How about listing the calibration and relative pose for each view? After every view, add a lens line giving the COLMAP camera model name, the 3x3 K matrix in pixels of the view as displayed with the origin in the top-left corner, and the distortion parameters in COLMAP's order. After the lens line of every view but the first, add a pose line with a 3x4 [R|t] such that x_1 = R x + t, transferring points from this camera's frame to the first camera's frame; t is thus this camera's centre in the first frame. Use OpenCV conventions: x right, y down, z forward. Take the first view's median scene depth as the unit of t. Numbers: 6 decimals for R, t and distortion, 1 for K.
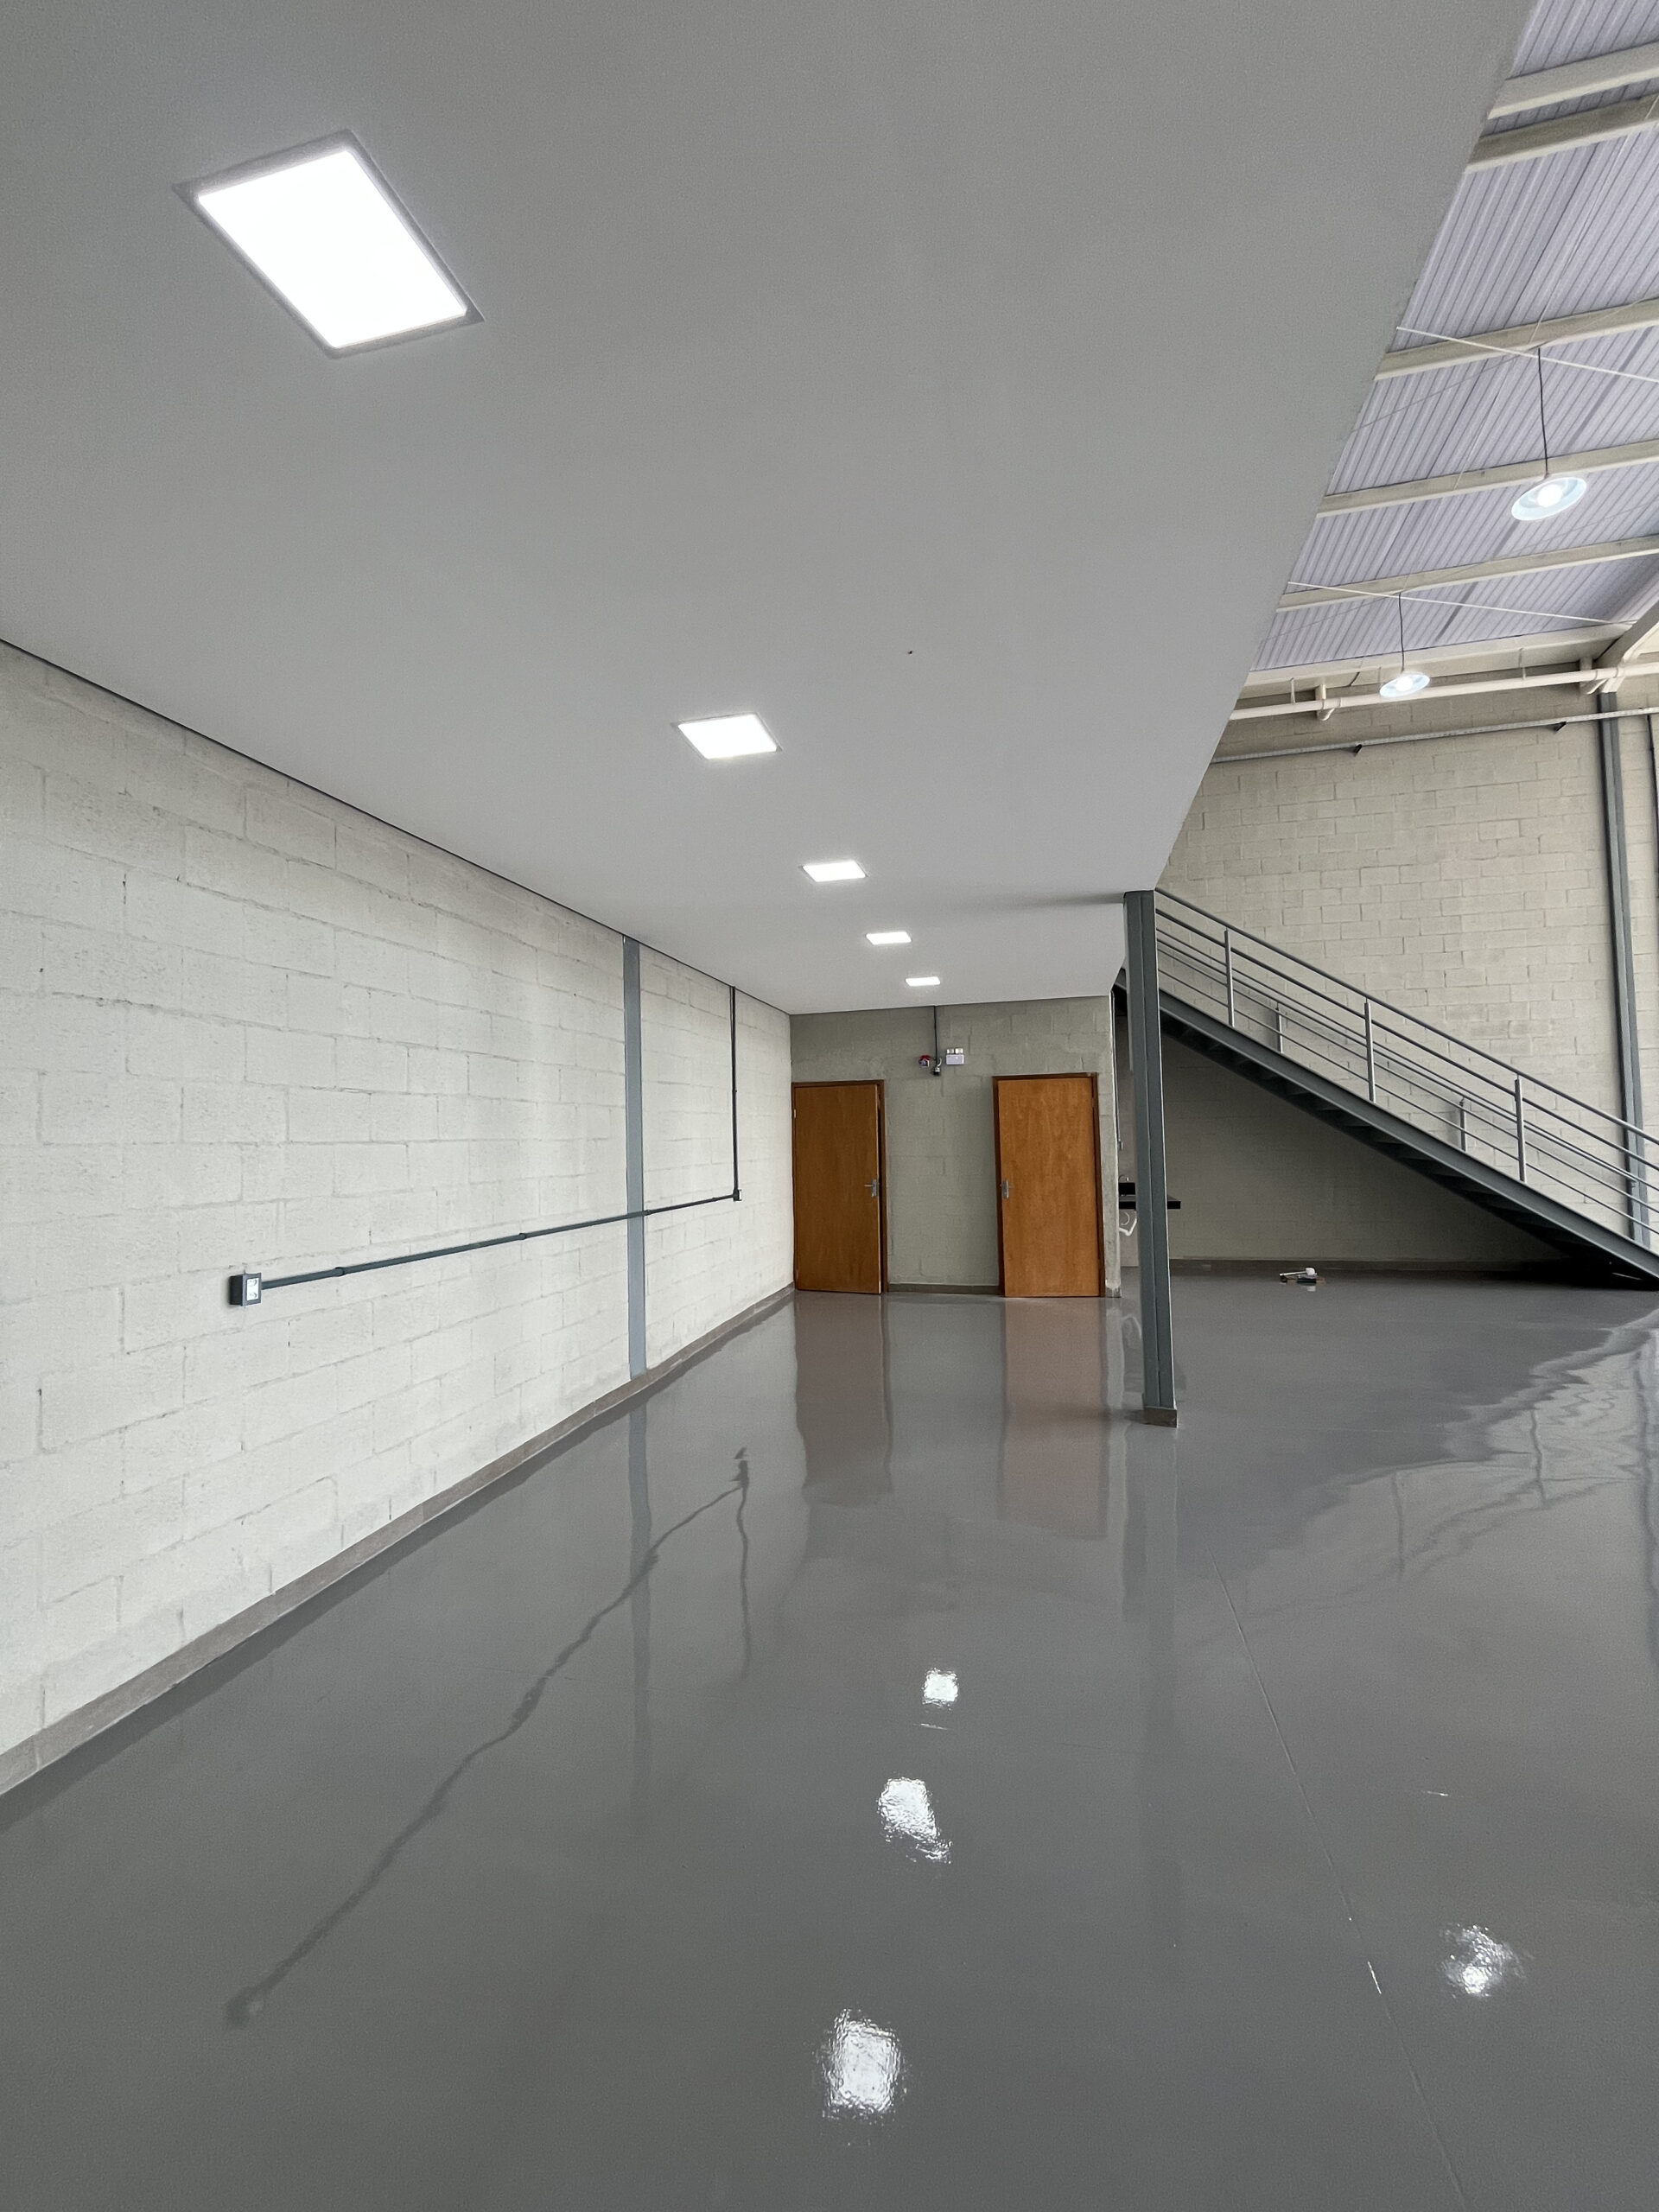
lens RADIAL K [[907.6, 0, 844.7], [0, 907.6, 1107.2], [0, 0, 1]] dist [-0.000973, -0.003125]
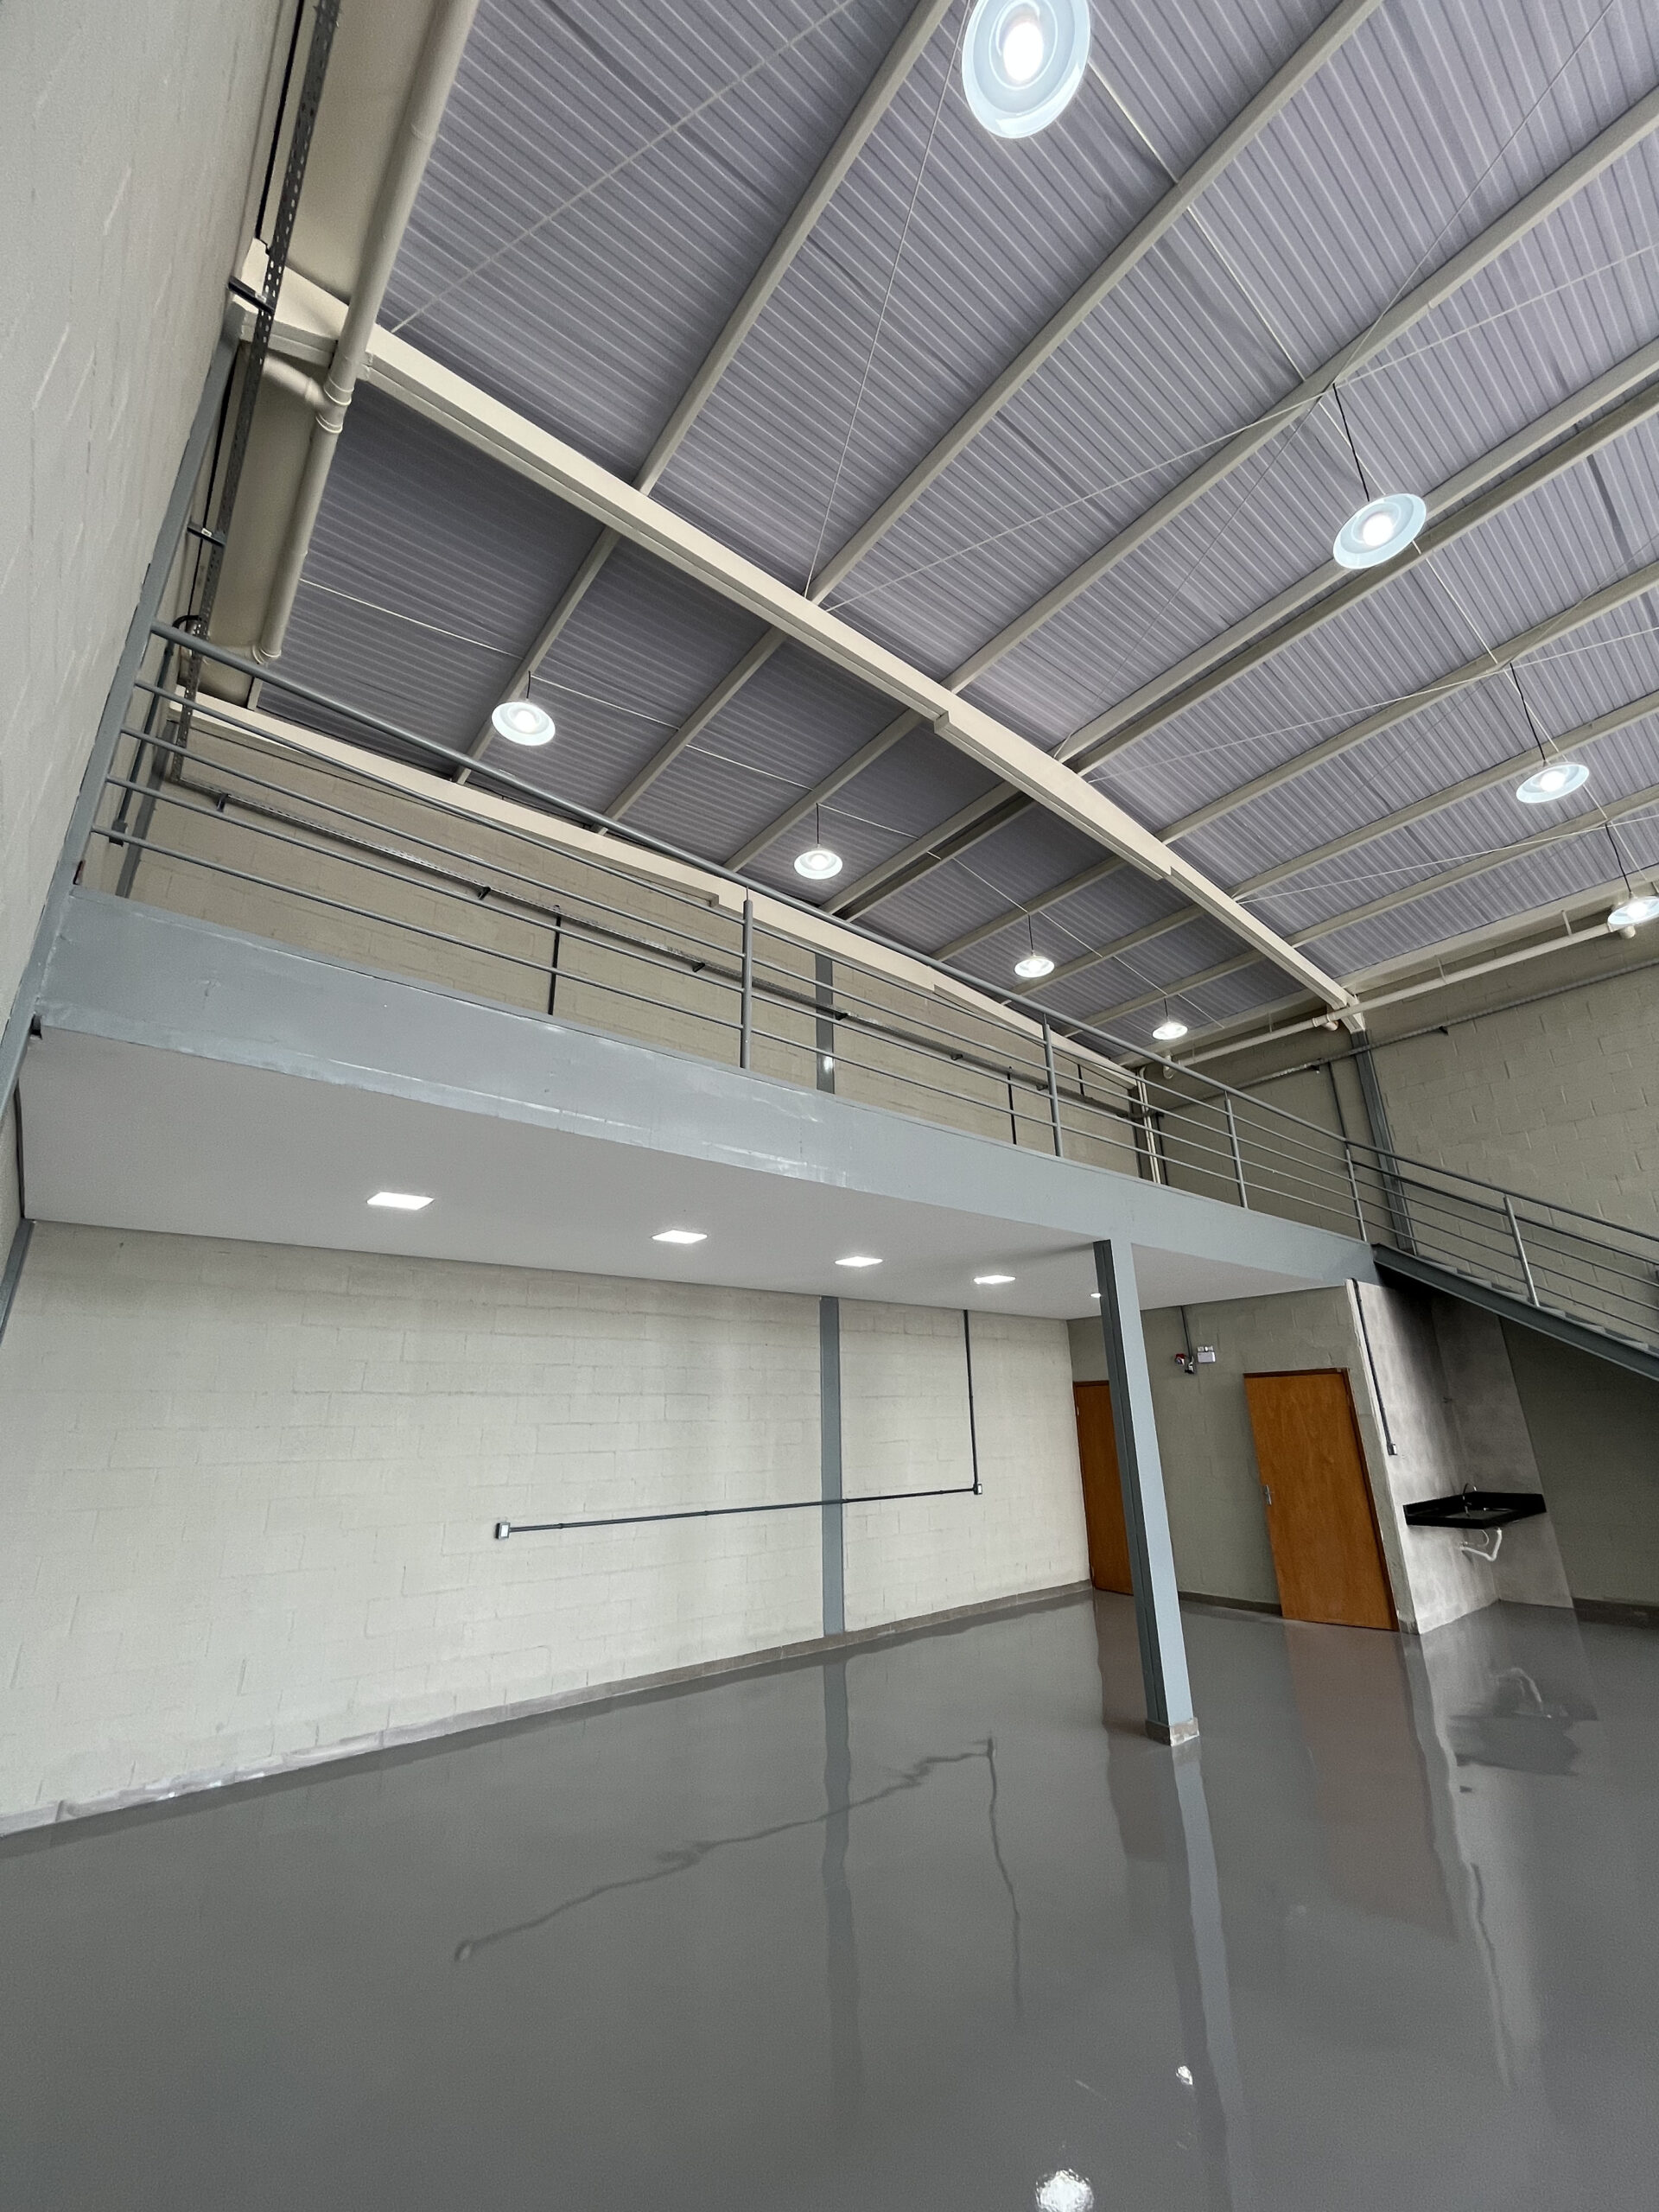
lens RADIAL K [[907.6, 0, 844.7], [0, 907.6, 1107.2], [0, 0, 1]] dist [-0.000973, -0.003125]
pose [[0.798157, -0.193215, -0.570625, 0.662820], [0.023704, 0.956514, -0.290722, -0.051523], [0.601983, 0.218516, 0.768028, -0.164074]]
